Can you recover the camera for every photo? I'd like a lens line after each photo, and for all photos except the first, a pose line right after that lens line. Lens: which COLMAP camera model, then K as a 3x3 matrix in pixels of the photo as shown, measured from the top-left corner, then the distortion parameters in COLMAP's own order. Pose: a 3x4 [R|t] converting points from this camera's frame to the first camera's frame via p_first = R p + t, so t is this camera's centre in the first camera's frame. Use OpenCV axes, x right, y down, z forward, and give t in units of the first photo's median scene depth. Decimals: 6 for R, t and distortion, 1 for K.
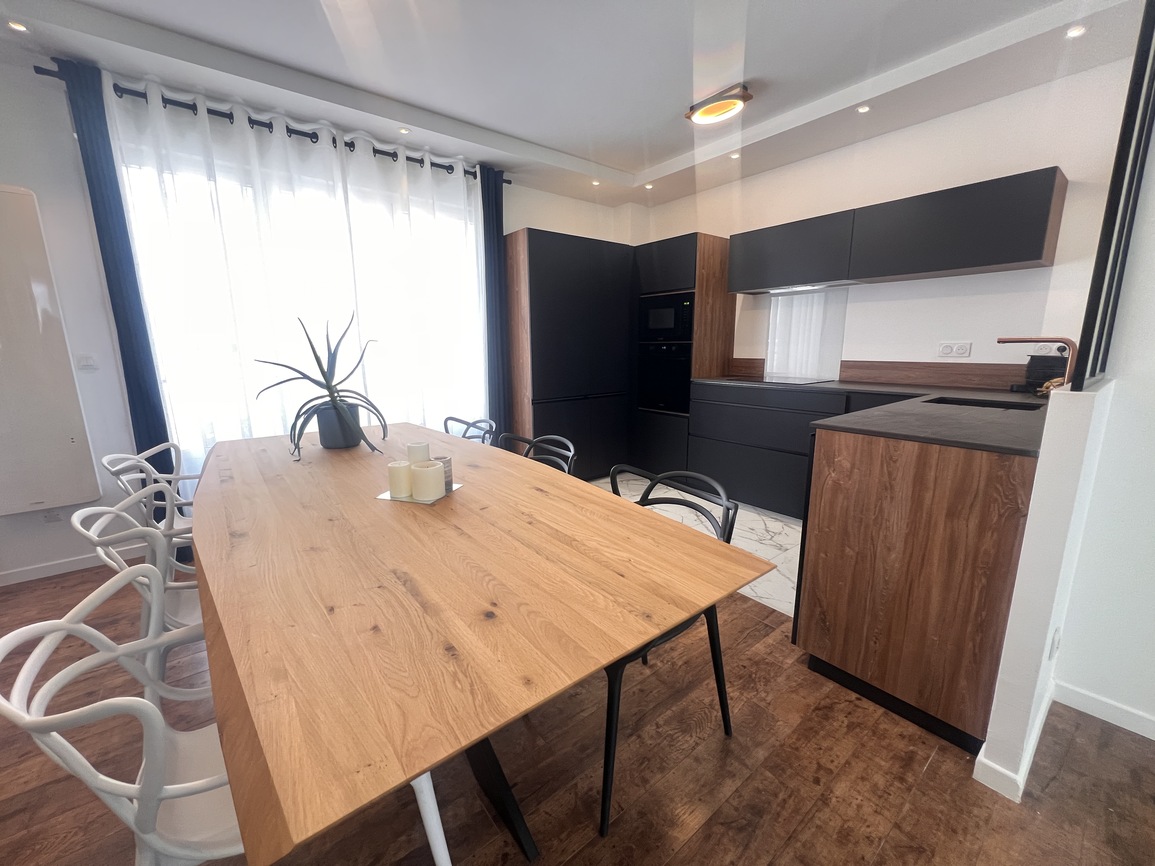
lens RADIAL K [[460.4, 0, 577.5], [0, 460.4, 433.0], [0, 0, 1]] dist [-0.000976, -0.000111]
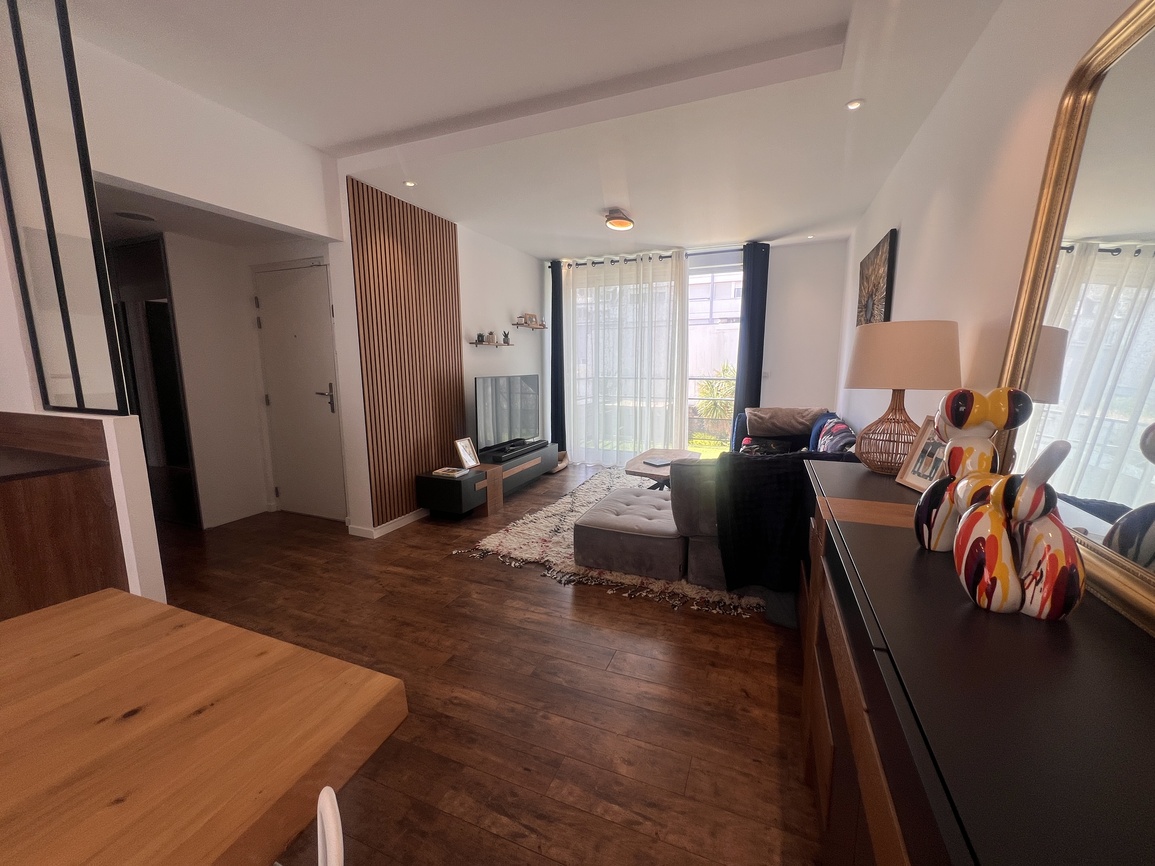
lens RADIAL K [[460.4, 0, 577.5], [0, 460.4, 433.0], [0, 0, 1]] dist [-0.000976, -0.000111]
pose [[-0.486374, -0.120129, 0.865453, -0.490236], [0.174751, 0.957117, 0.231060, -0.062567], [-0.856097, 0.263620, -0.444524, 0.200105]]
